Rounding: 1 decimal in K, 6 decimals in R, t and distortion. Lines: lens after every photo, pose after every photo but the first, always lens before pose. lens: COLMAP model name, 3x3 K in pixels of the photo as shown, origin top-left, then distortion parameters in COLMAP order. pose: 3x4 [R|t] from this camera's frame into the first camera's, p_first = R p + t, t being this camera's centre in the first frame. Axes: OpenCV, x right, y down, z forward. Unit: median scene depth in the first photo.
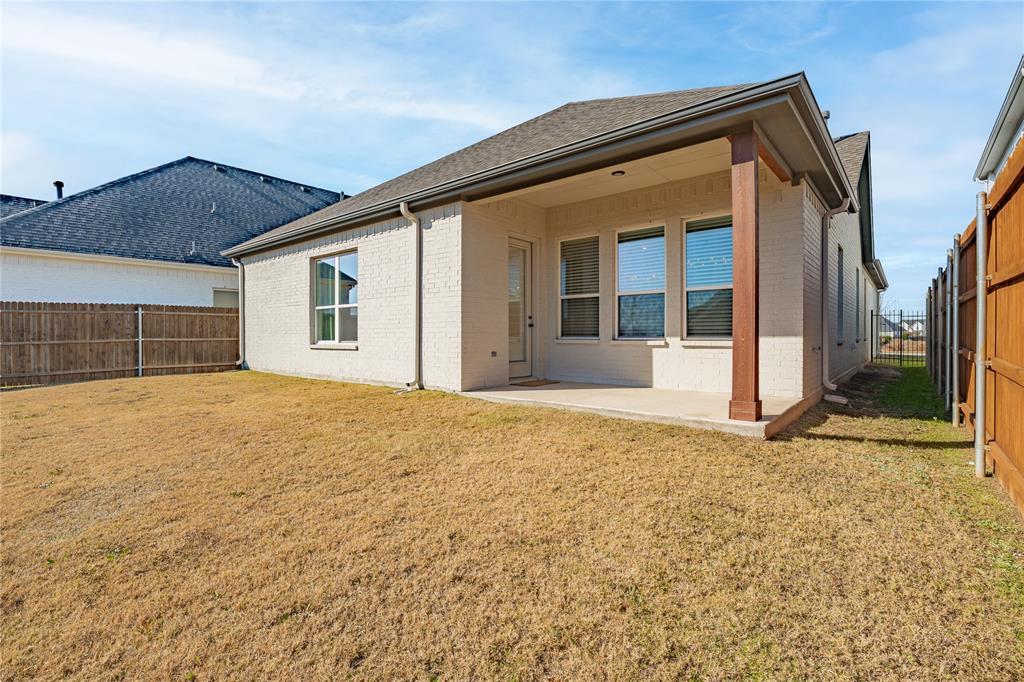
lens RADIAL K [[478.3, 0, 511.2], [0, 478.3, 333.0], [0, 0, 1]] dist [-0.001620, -0.000218]
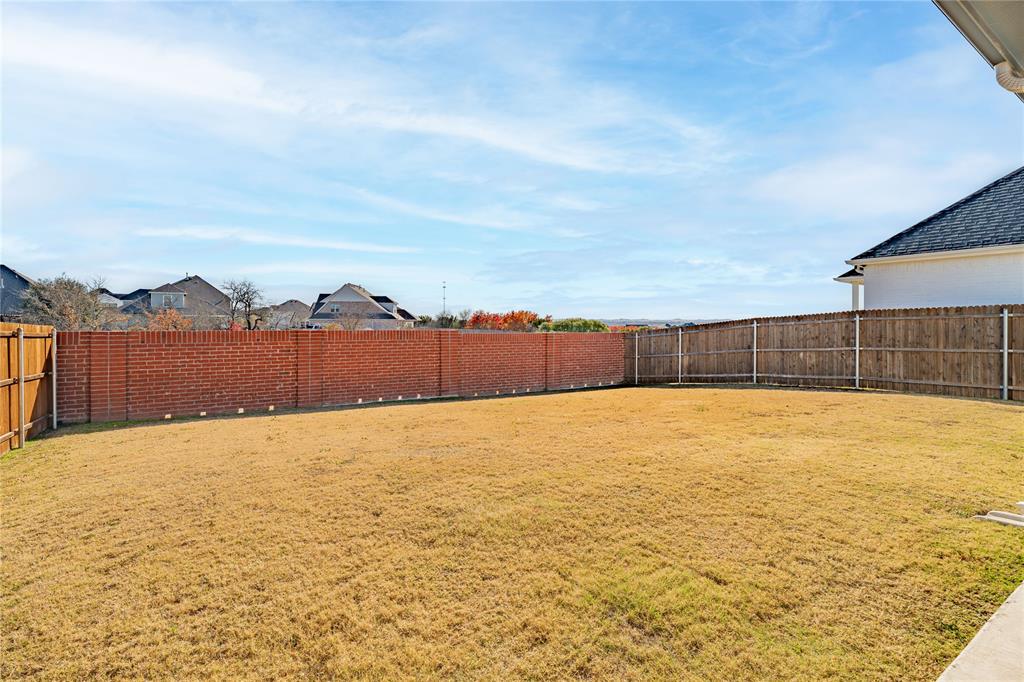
lens RADIAL K [[478.3, 0, 511.6], [0, 478.3, 335.6], [0, 0, 1]] dist [-0.001620, -0.000218]
pose [[-0.286170, 0.015697, -0.958050, 0.201241], [-0.013230, 0.999706, 0.020332, -0.017670], [0.958087, 0.018493, -0.285878, 0.506548]]
